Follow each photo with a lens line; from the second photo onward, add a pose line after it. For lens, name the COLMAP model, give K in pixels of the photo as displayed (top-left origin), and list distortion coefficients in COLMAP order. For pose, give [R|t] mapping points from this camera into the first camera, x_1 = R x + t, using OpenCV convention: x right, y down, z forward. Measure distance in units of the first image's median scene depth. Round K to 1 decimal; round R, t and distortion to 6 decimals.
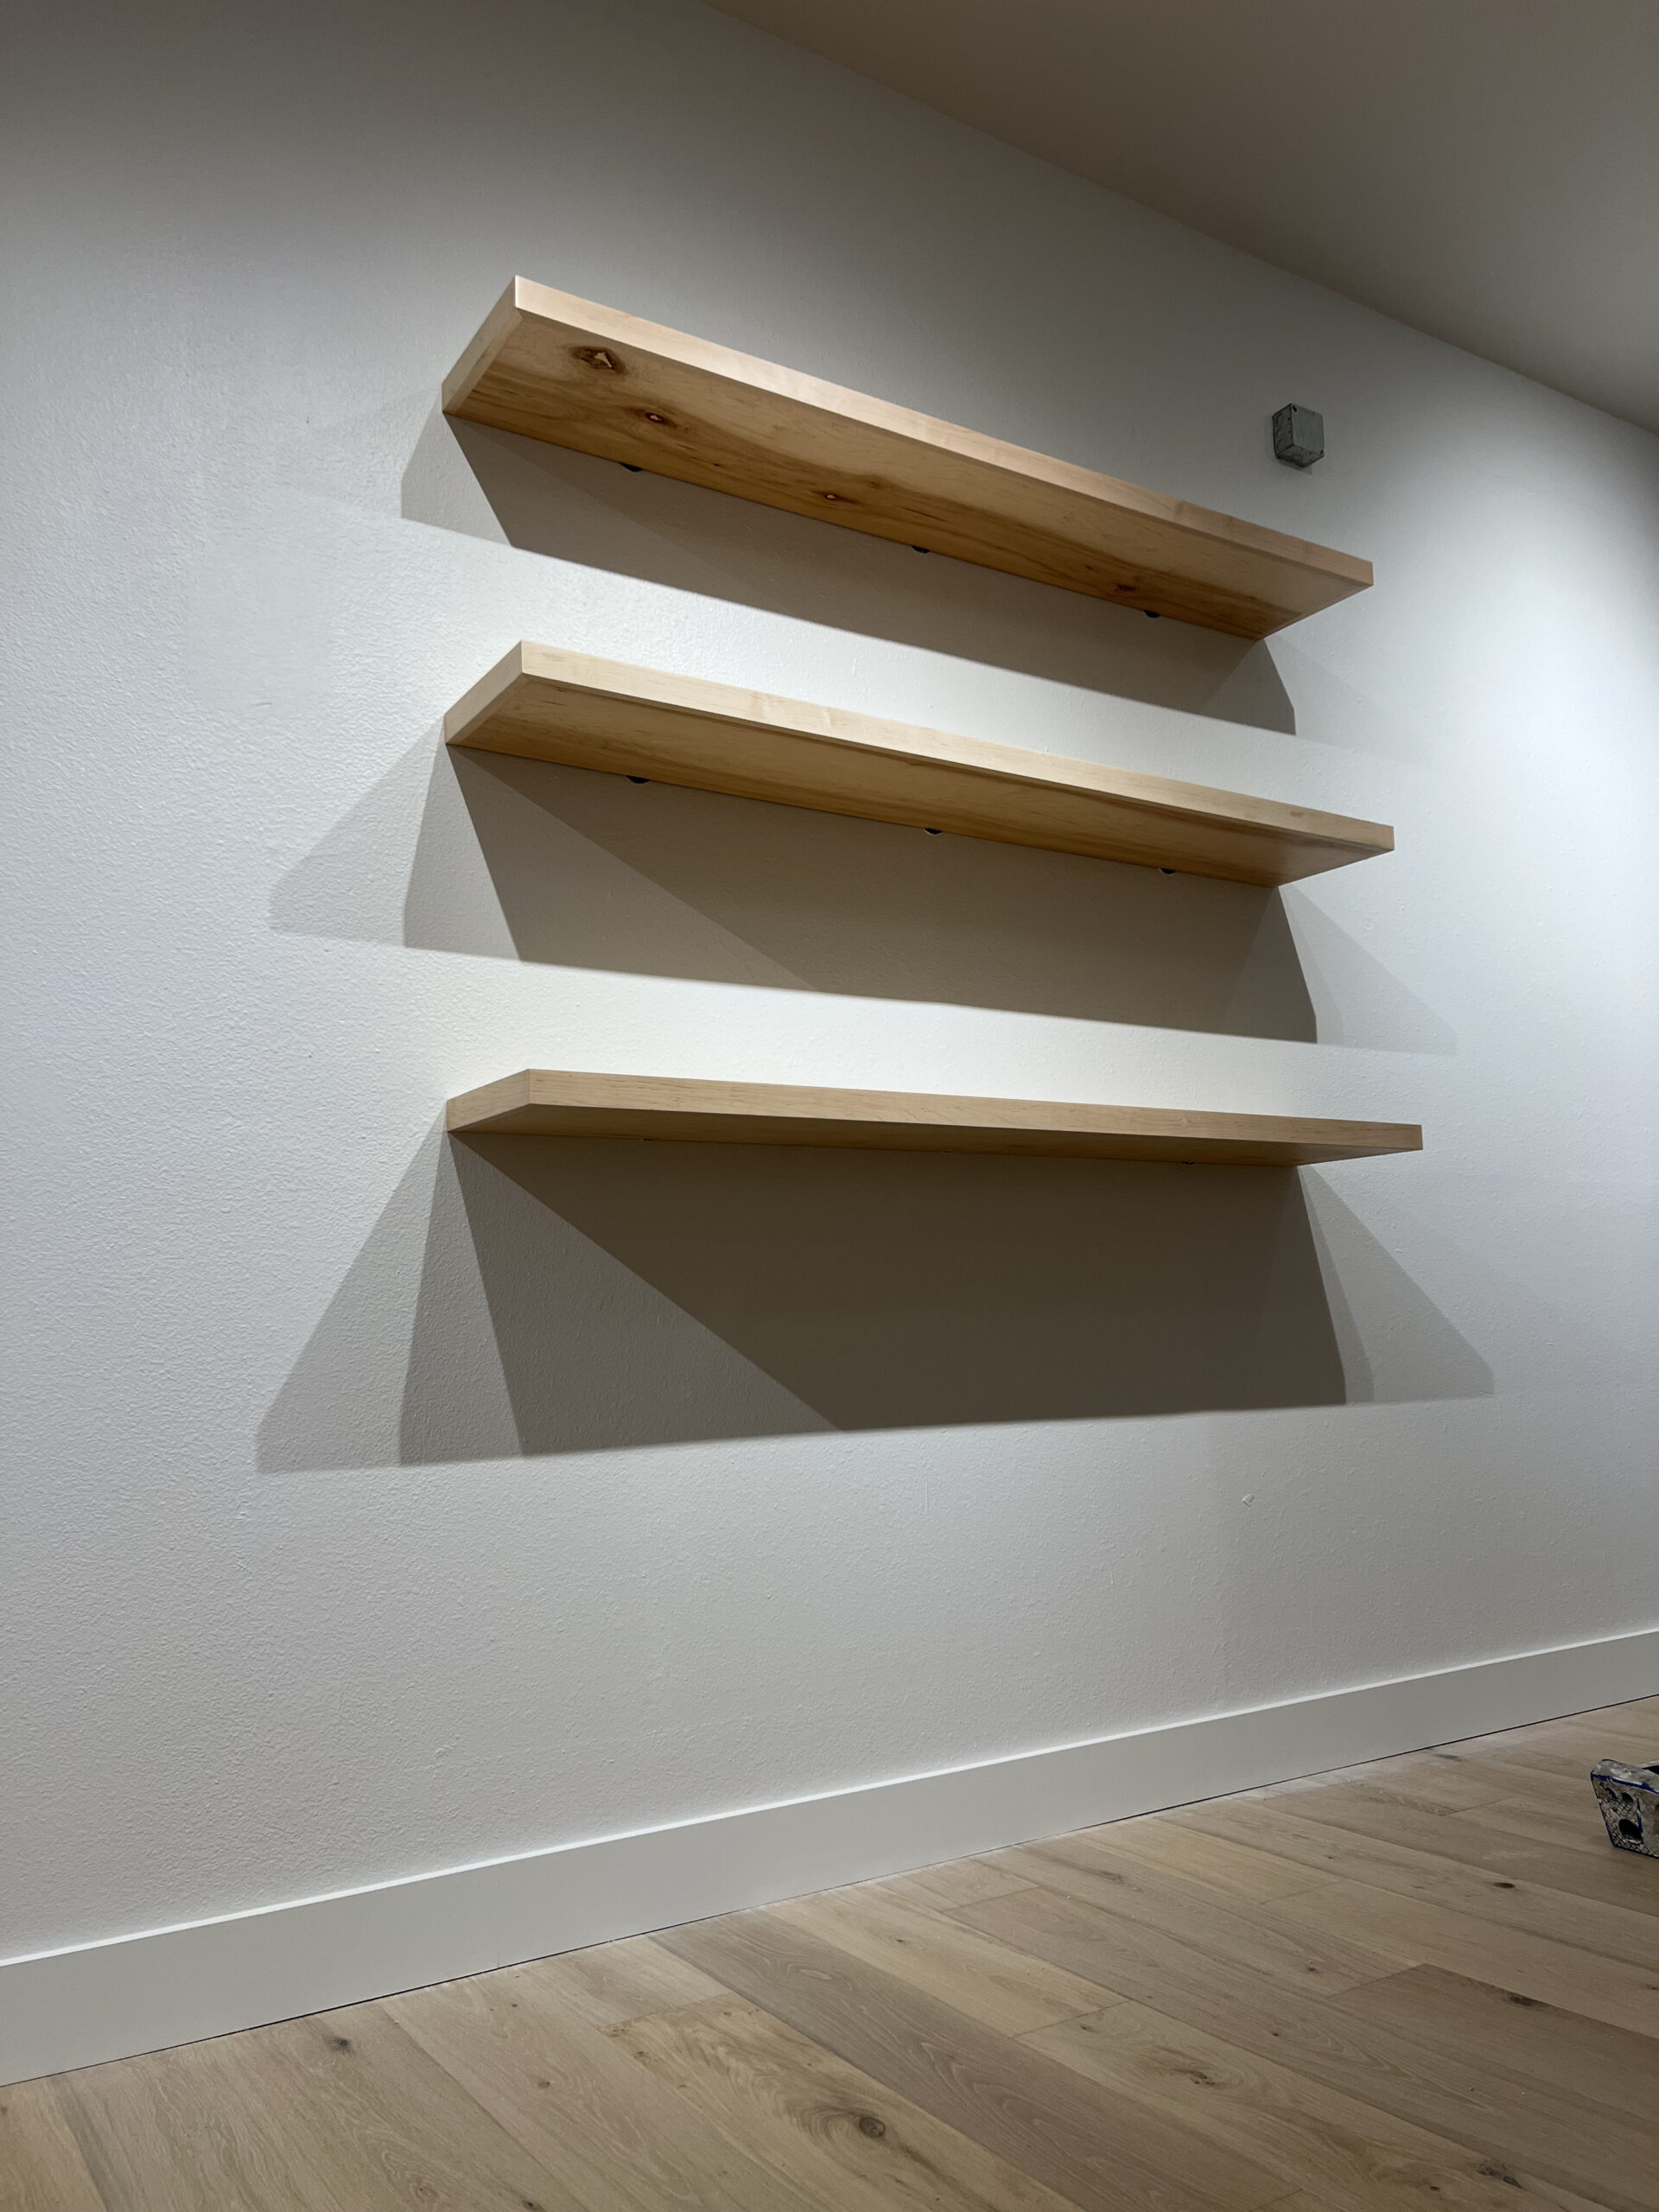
lens RADIAL K [[1682.0, 0, 841.0], [0, 1682.0, 1117.9], [0, 0, 1]] dist [0.015643, -0.017225]
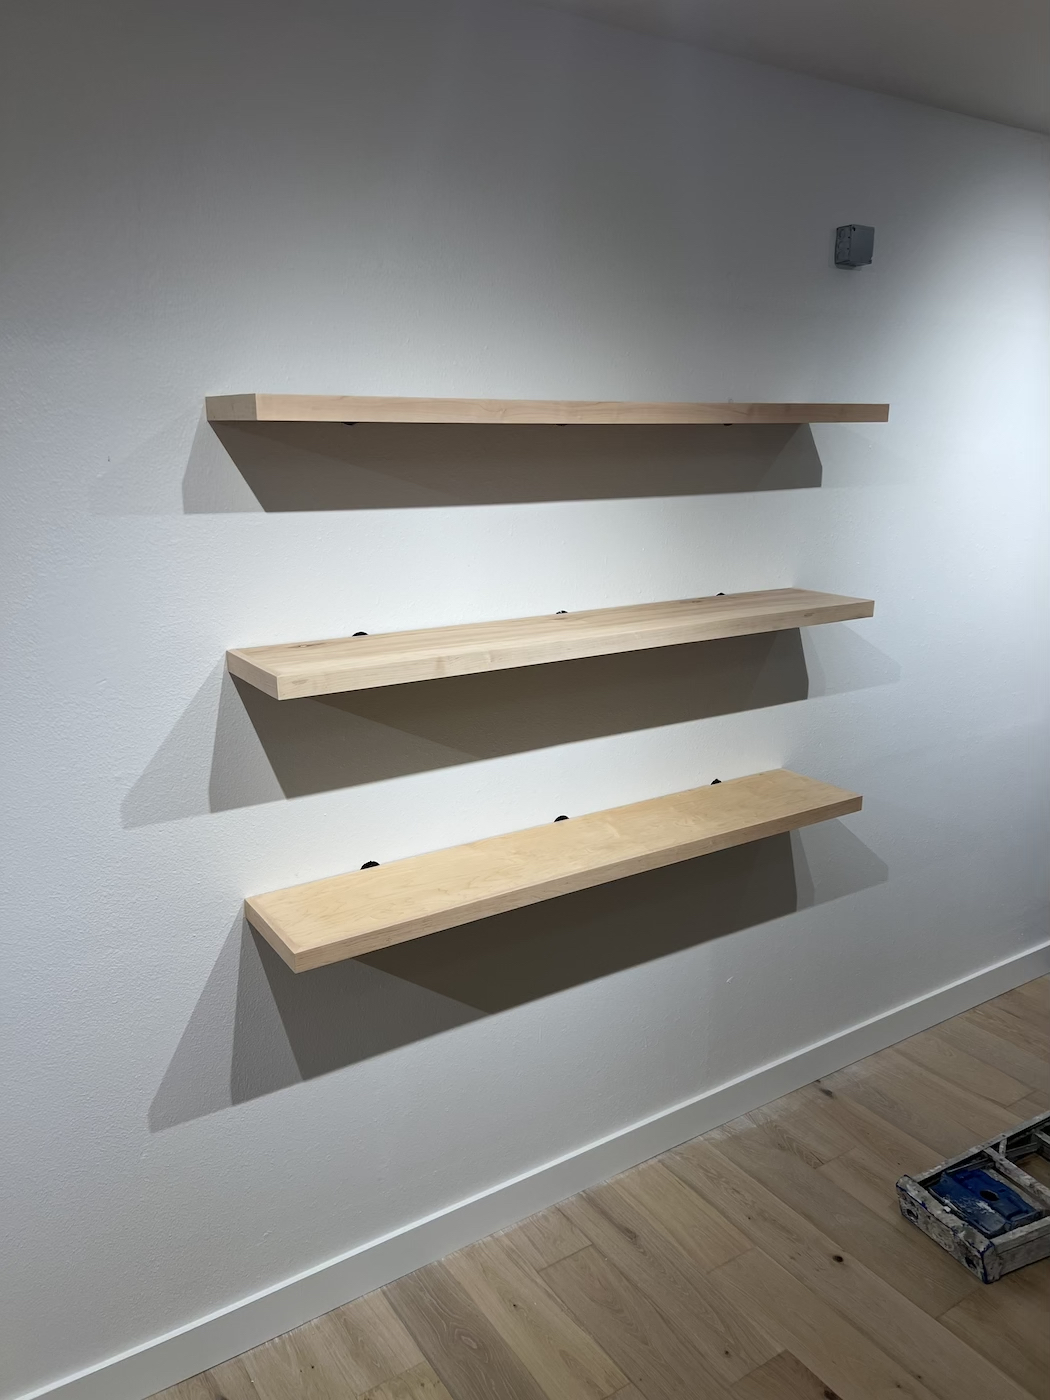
lens RADIAL K [[1064.6, 0, 518.6], [0, 1064.6, 700.7], [0, 0, 1]] dist [0.015643, -0.017225]
pose [[0.999606, 0.024028, 0.014477, 0.005434], [-0.027692, 0.927668, 0.372377, -0.577506], [-0.004483, -0.372632, 0.927968, 0.134524]]
